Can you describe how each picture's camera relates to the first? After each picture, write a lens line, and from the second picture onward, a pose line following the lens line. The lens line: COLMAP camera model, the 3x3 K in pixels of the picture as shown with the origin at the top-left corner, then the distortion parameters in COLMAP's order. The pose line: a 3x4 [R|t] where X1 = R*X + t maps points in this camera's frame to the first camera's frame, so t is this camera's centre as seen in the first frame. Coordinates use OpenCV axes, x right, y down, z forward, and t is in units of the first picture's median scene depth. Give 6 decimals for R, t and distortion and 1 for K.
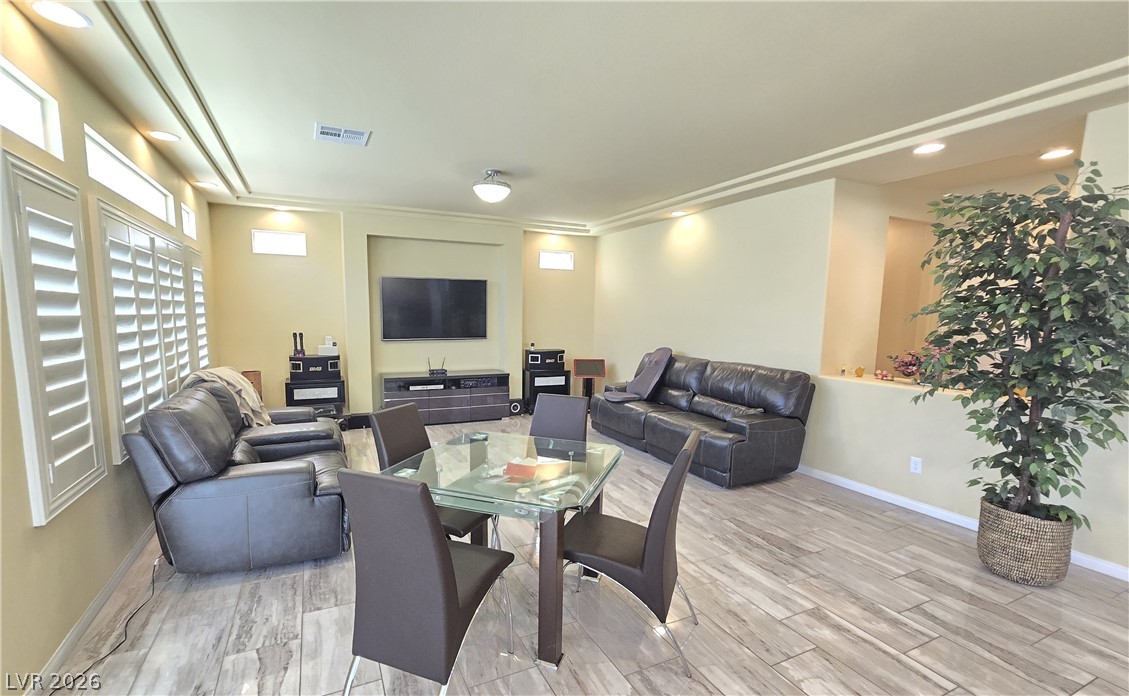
lens RADIAL K [[507.0, 0, 555.3], [0, 507.0, 378.5], [0, 0, 1]] dist [-0.001096, -0.000183]
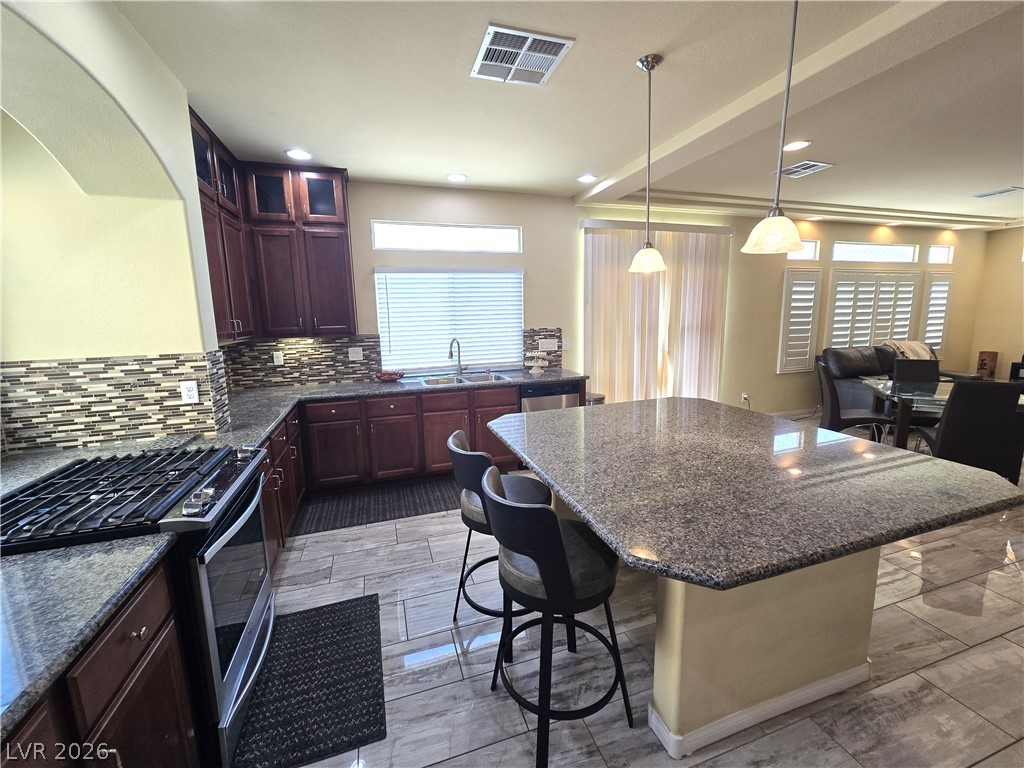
lens RADIAL K [[420.1, 0, 511.7], [0, 420.1, 378.2], [0, 0, 1]] dist [-0.002217, -0.000253]
pose [[-0.121735, 0.142652, -0.982258, 0.959307], [-0.107229, 0.981936, 0.155894, 0.028778], [0.986753, 0.124305, -0.104240, -0.234369]]
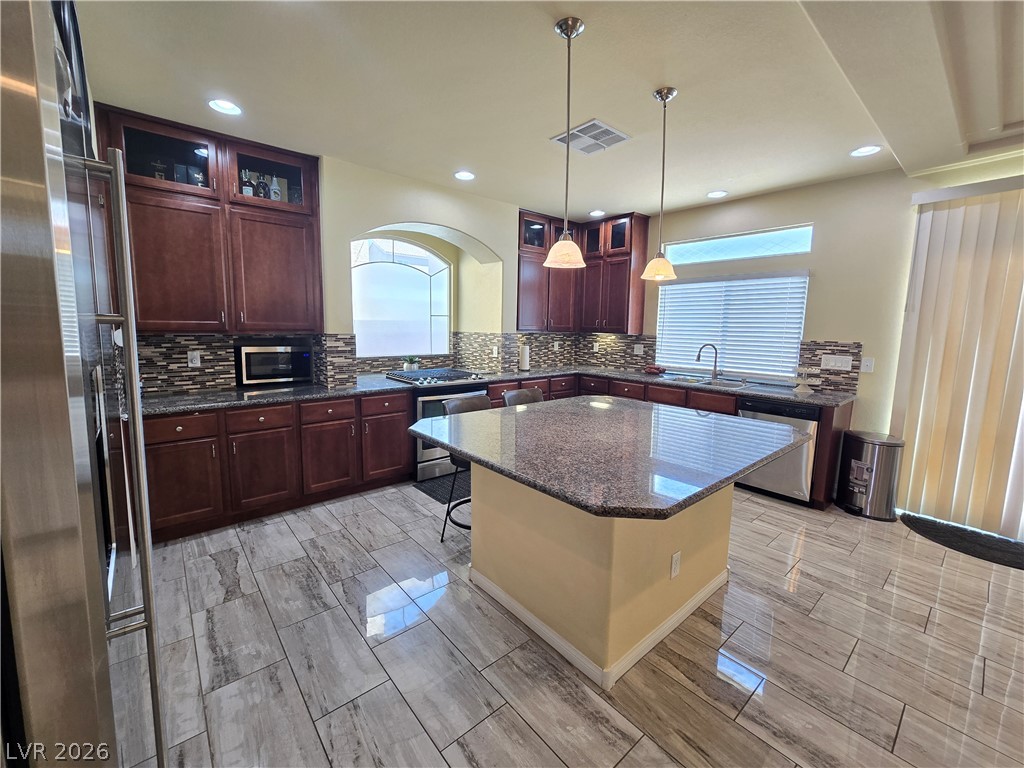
lens RADIAL K [[420.1, 0, 513.0], [0, 420.1, 376.6], [0, 0, 1]] dist [-0.002217, -0.000253]
pose [[-0.962634, 0.004245, -0.270773, 0.745116], [-0.063798, 0.968180, 0.241987, -0.037068], [0.263184, 0.250219, -0.931732, 0.385884]]
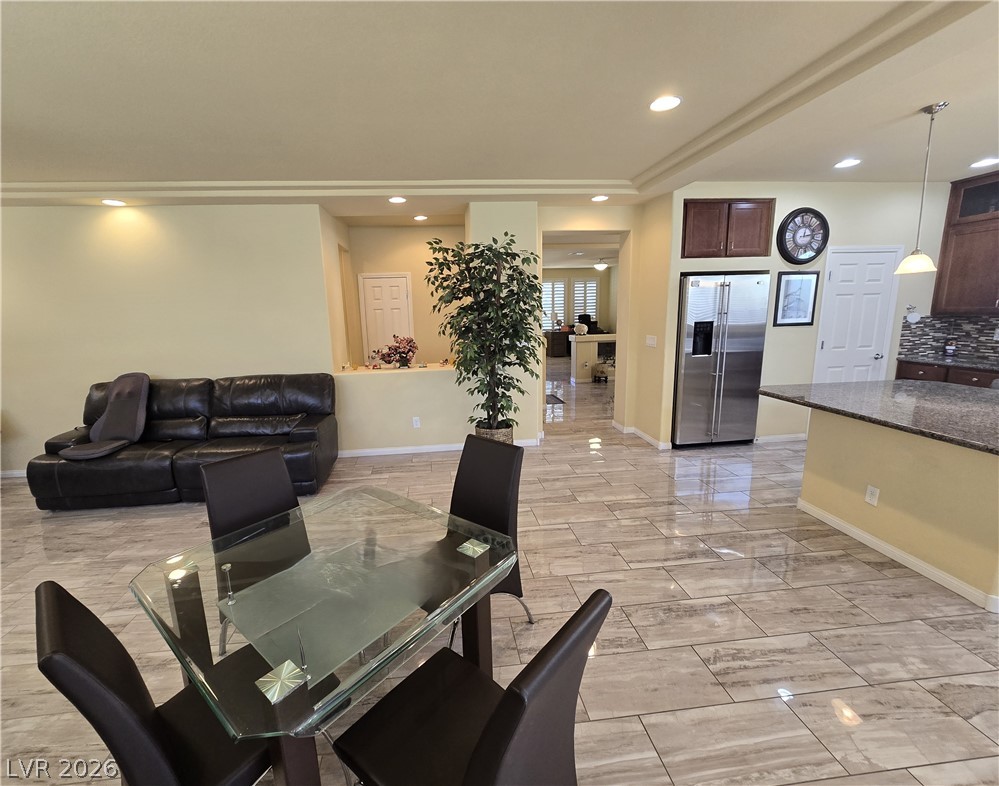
lens RADIAL K [[432.1, 0, 473.7], [0, 432.1, 387.0], [0, 0, 1]] dist [-0.003977, 0.002615]
pose [[0.325415, -0.192510, 0.925767, -0.332570], [0.155423, 0.976629, 0.148454, -0.079324], [-0.932711, 0.095576, 0.347730, 0.365022]]
